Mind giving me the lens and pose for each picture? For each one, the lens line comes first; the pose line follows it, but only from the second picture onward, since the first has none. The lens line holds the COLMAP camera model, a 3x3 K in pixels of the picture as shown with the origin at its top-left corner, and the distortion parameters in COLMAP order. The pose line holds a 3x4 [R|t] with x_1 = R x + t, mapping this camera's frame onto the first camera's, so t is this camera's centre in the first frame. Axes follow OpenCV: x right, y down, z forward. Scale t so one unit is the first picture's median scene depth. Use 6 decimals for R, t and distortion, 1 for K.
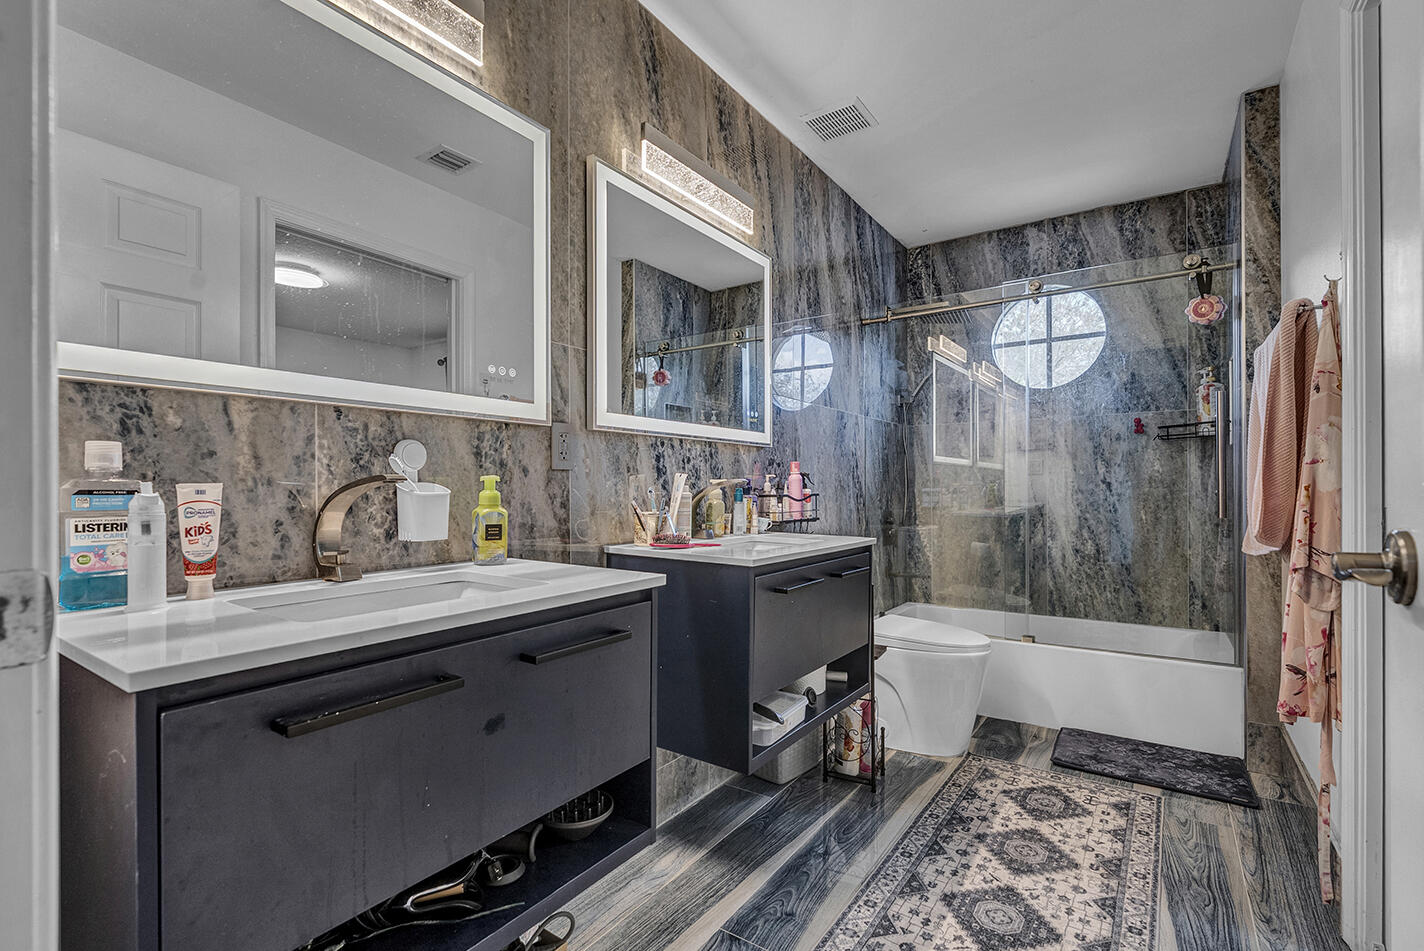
lens RADIAL K [[656.3, 0, 708.2], [0, 656.3, 484.5], [0, 0, 1]] dist [-0.003871, 0.000572]
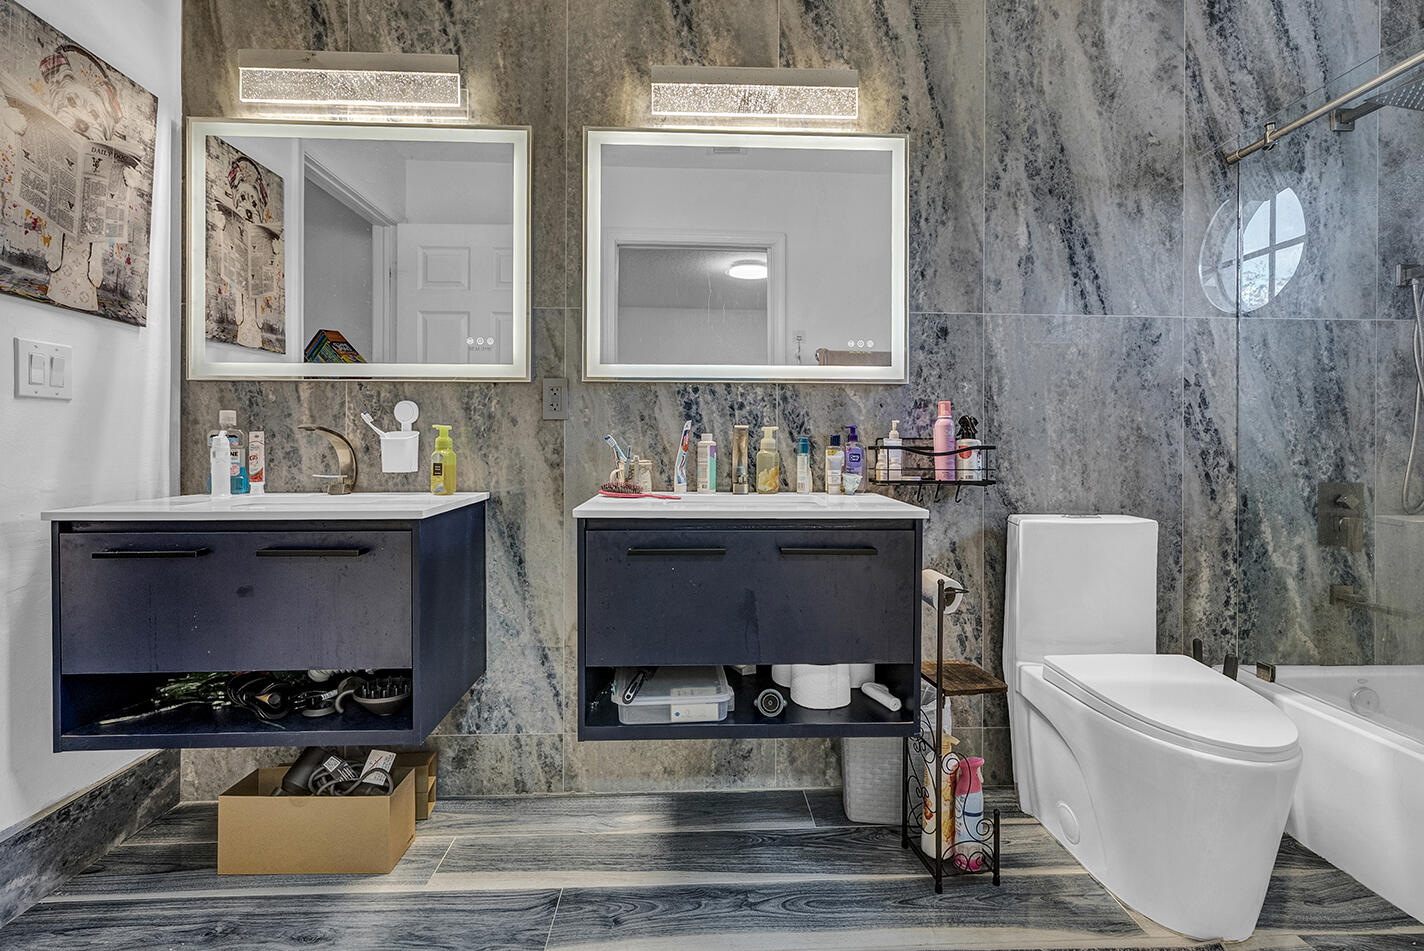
lens RADIAL K [[656.3, 0, 701.5], [0, 656.3, 440.7], [0, 0, 1]] dist [-0.003871, 0.000572]
pose [[0.600687, -0.000845, -0.799484, 0.793597], [-0.000664, 0.999999, -0.001555, 0.014363], [0.799484, 0.001464, 0.600685, 0.503173]]
